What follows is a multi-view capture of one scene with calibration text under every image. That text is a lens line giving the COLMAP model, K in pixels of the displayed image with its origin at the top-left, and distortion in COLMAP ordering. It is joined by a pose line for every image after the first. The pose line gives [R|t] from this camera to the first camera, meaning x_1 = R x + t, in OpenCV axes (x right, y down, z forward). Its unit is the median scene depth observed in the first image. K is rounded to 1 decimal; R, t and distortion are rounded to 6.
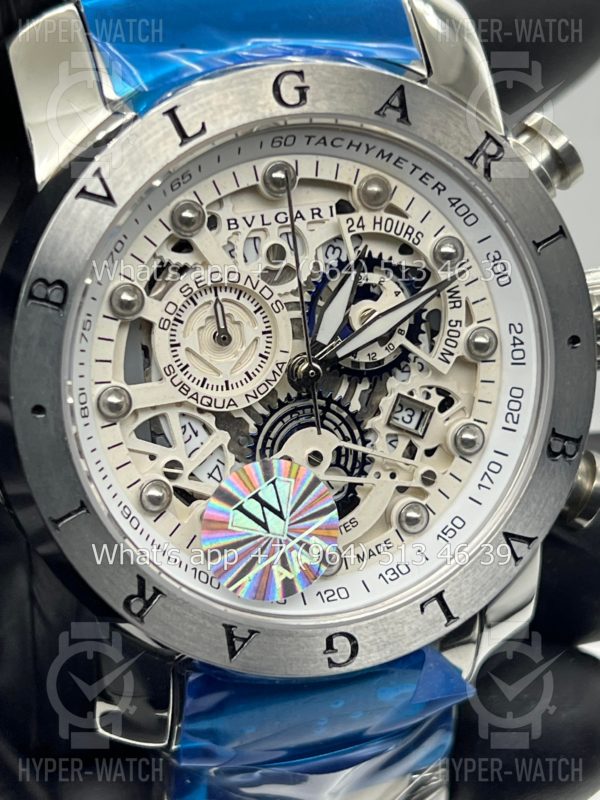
lens RADIAL K [[1877.0, 0, 311.3], [0, 1877.0, 400.5], [0, 0, 1]] dist [0.189030, -0.290512]
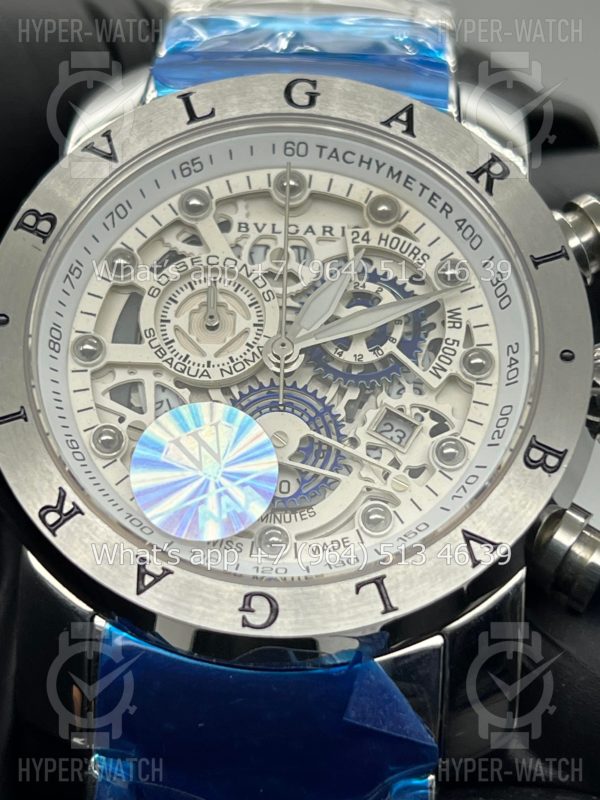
lens RADIAL K [[1877.0, 0, 311.3], [0, 1877.0, 400.5], [0, 0, 1]] dist [0.189030, -0.290512]
pose [[0.939938, 0.026855, -0.340286, 0.350646], [-0.193336, 0.863462, -0.465891, 0.467464], [0.281313, 0.503699, 0.816793, 0.201510]]
